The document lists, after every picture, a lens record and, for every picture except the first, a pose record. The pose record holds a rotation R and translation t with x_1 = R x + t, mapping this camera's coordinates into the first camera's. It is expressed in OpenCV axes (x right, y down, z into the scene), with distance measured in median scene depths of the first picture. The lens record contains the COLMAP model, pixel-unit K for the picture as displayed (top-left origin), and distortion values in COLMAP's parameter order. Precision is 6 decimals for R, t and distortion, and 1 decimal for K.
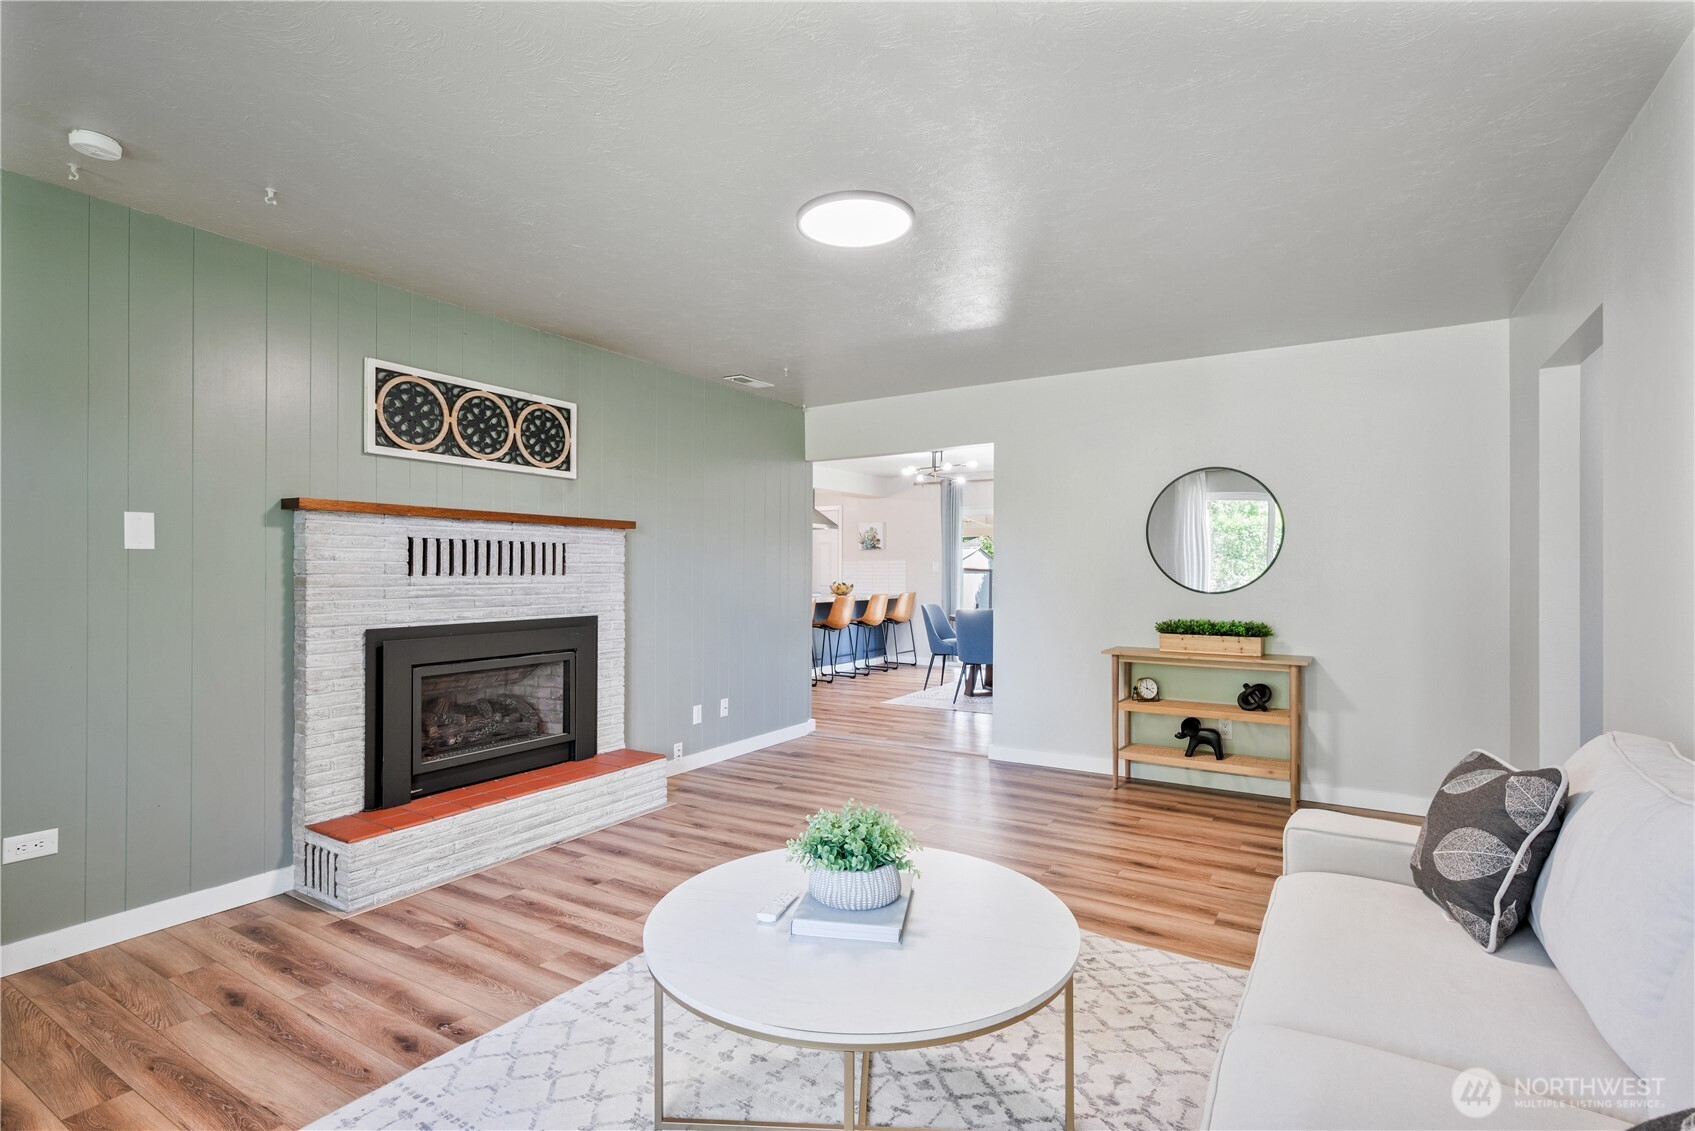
lens RADIAL K [[808.4, 0, 854.5], [0, 808.4, 569.9], [0, 0, 1]] dist [-0.001884, -0.000145]
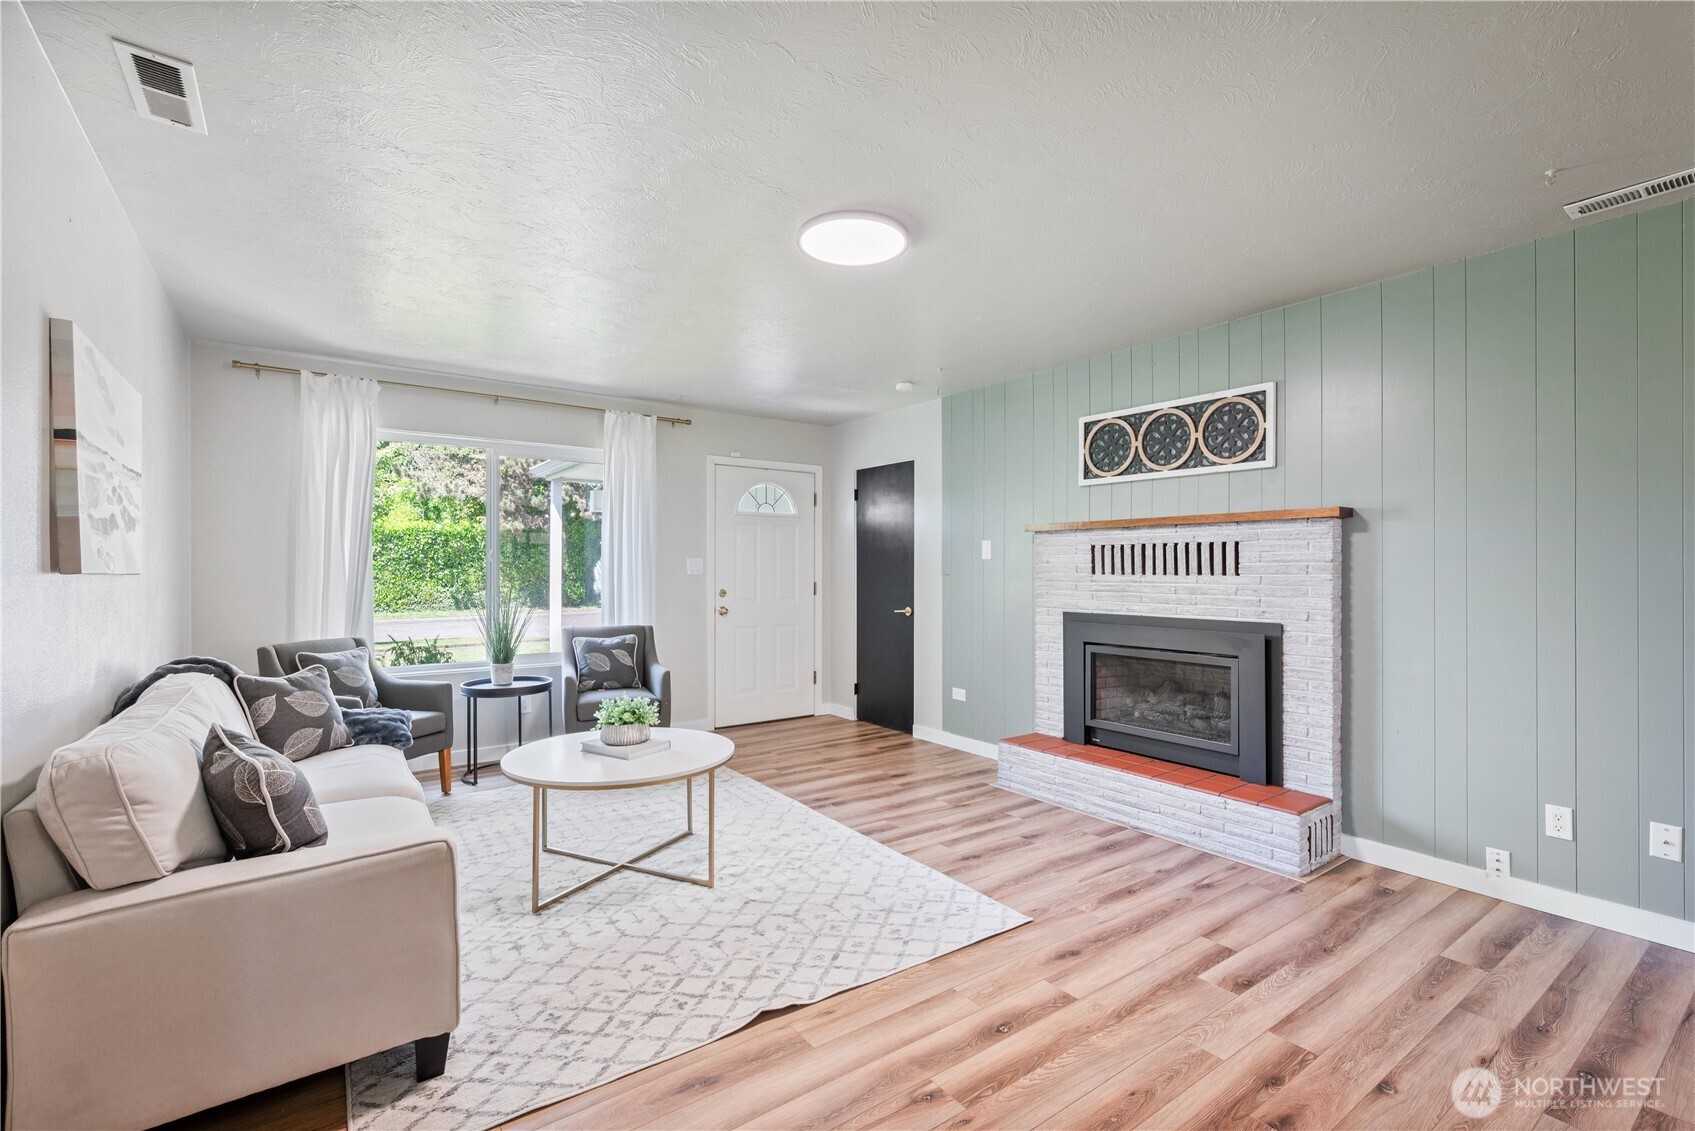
lens RADIAL K [[764.2, 0, 856.1], [0, 764.2, 566.1], [0, 0, 1]] dist [-0.010958, 0.000317]
pose [[-0.383303, -0.005267, -0.923607, 0.697533], [-0.001522, 0.999986, -0.005071, 0.000599], [0.923621, -0.000538, -0.383306, 1.049455]]
